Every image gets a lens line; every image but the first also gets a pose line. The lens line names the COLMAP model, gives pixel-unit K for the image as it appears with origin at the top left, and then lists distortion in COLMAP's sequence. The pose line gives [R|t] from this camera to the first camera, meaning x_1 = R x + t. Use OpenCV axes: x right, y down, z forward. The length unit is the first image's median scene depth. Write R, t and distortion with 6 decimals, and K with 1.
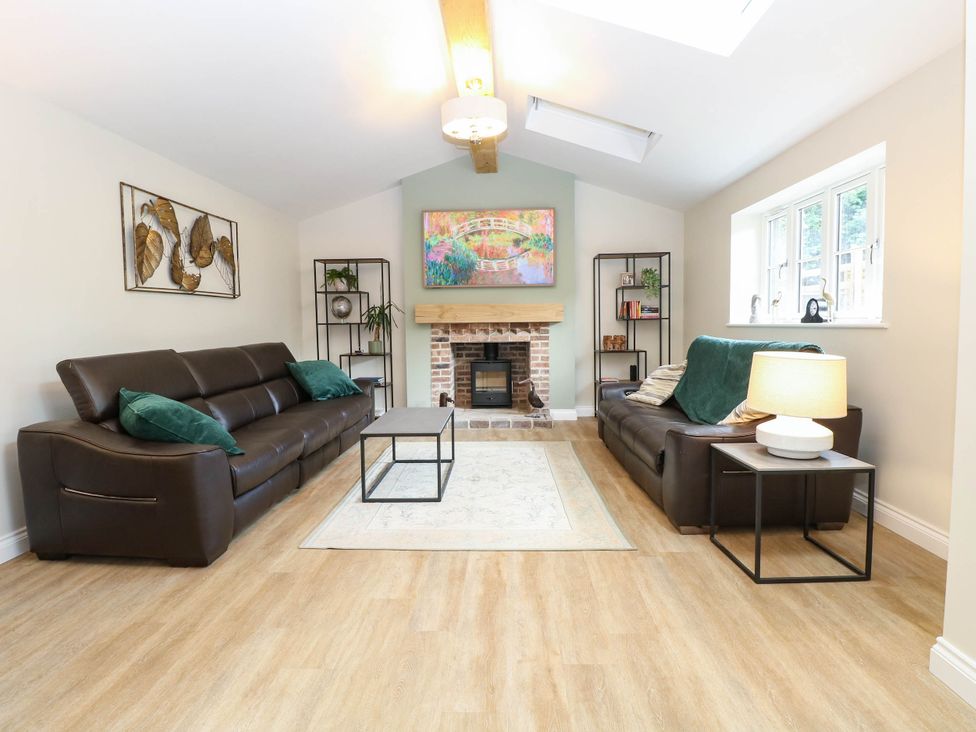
lens RADIAL K [[536.3, 0, 481.1], [0, 536.3, 357.7], [0, 0, 1]] dist [0.002589, -0.010777]
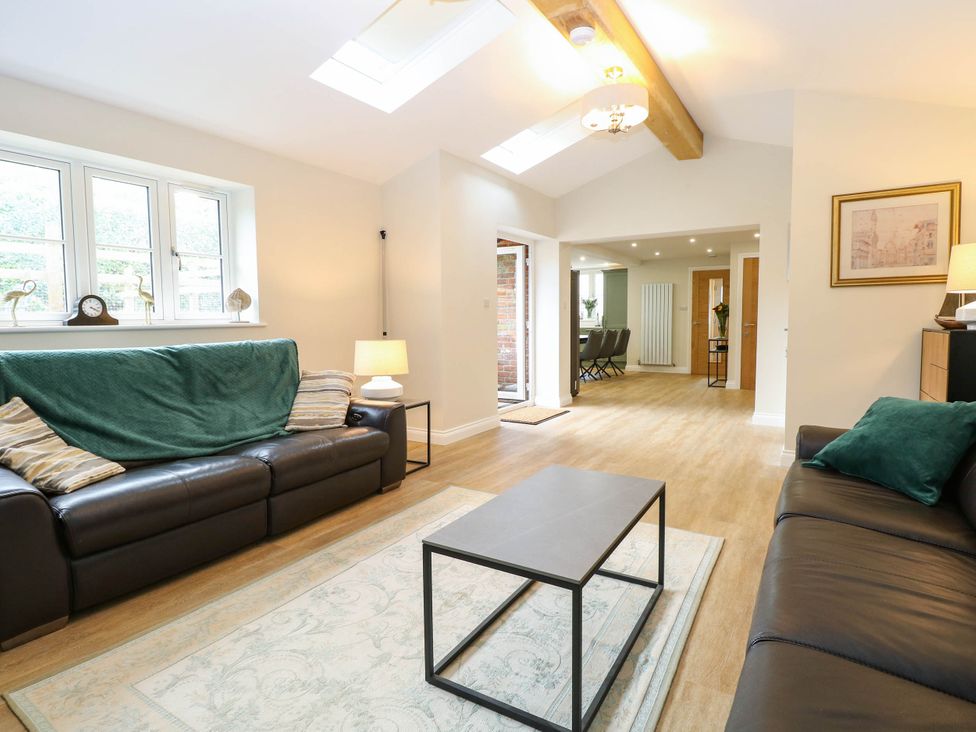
lens RADIAL K [[536.3, 0, 481.1], [0, 536.3, 357.7], [0, 0, 1]] dist [0.002589, -0.010777]
pose [[-0.875528, -0.017755, 0.482841, -0.433699], [0.047785, 0.991243, 0.123099, -0.129872], [-0.480799, 0.130849, -0.867013, 2.111054]]
